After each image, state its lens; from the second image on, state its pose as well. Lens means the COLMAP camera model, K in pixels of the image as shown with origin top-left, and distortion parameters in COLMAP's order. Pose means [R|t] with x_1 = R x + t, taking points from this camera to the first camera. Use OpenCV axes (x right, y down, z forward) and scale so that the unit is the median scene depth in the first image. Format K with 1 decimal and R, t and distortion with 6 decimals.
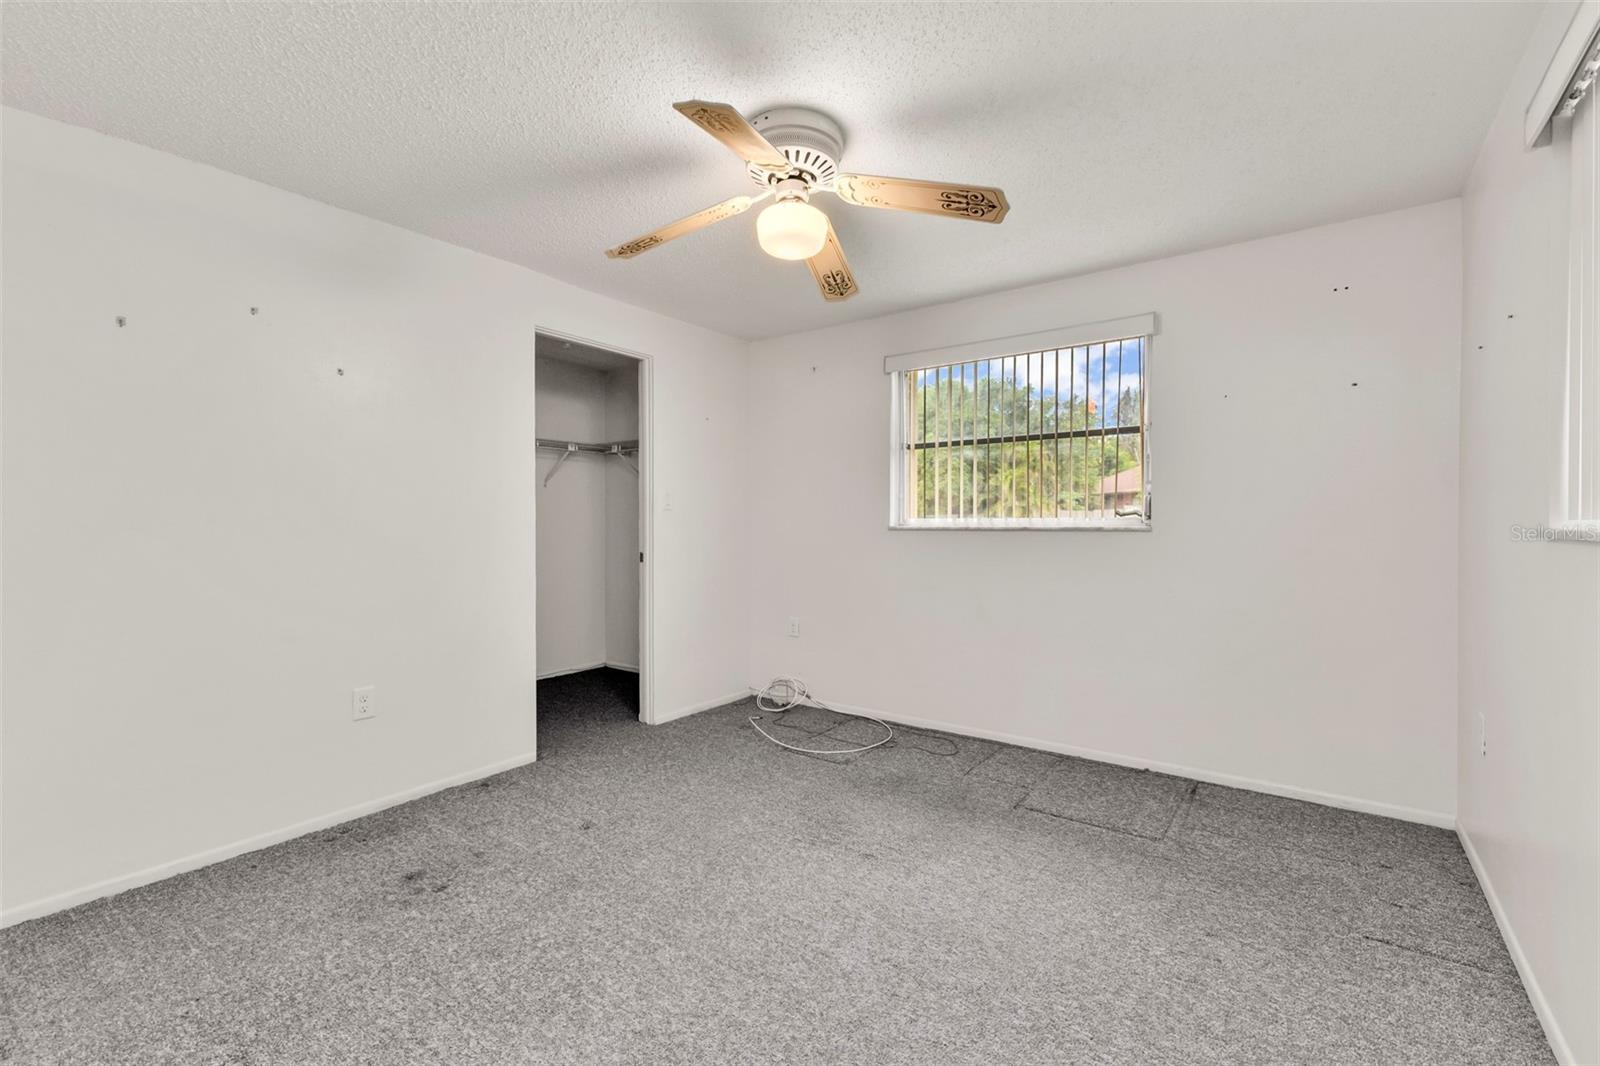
lens RADIAL K [[705.7, 0, 806.4], [0, 705.7, 529.3], [0, 0, 1]] dist [0.009938, -0.002733]
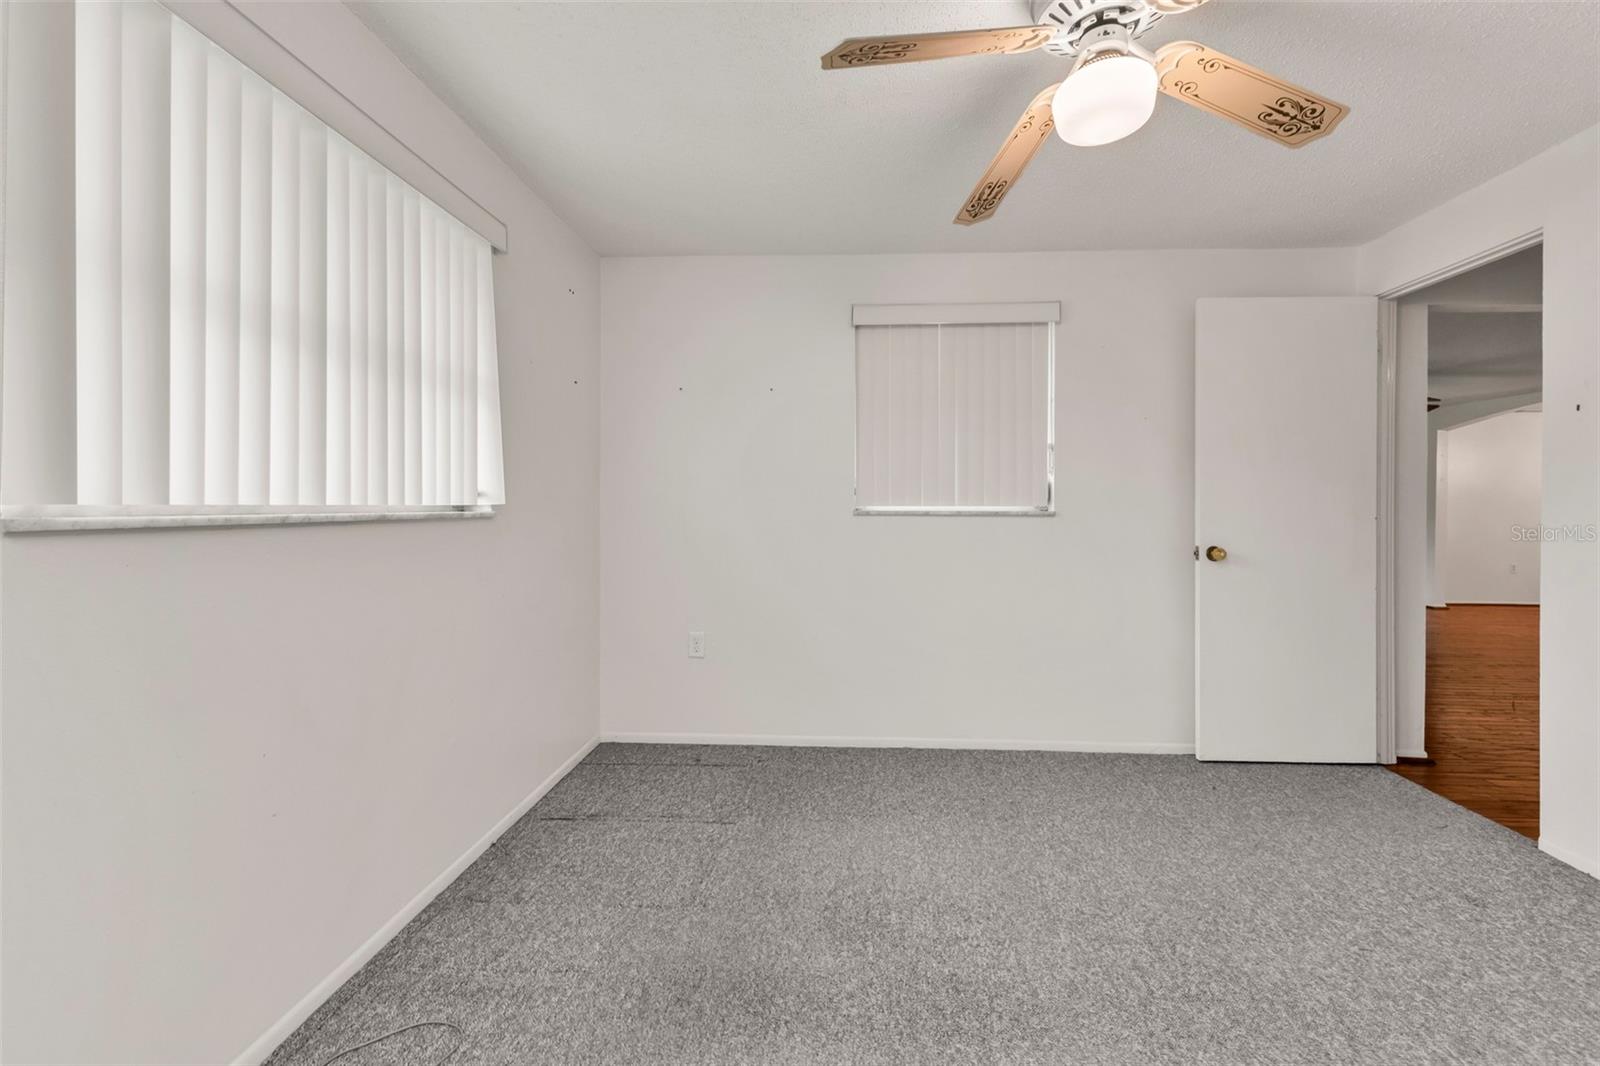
lens RADIAL K [[705.7, 0, 816.8], [0, 705.7, 509.5], [0, 0, 1]] dist [0.009938, -0.002733]
pose [[-0.553686, -0.007507, 0.832692, -0.454023], [0.006923, 0.999883, 0.013618, -0.021539], [-0.832697, 0.013305, -0.553569, 1.624607]]
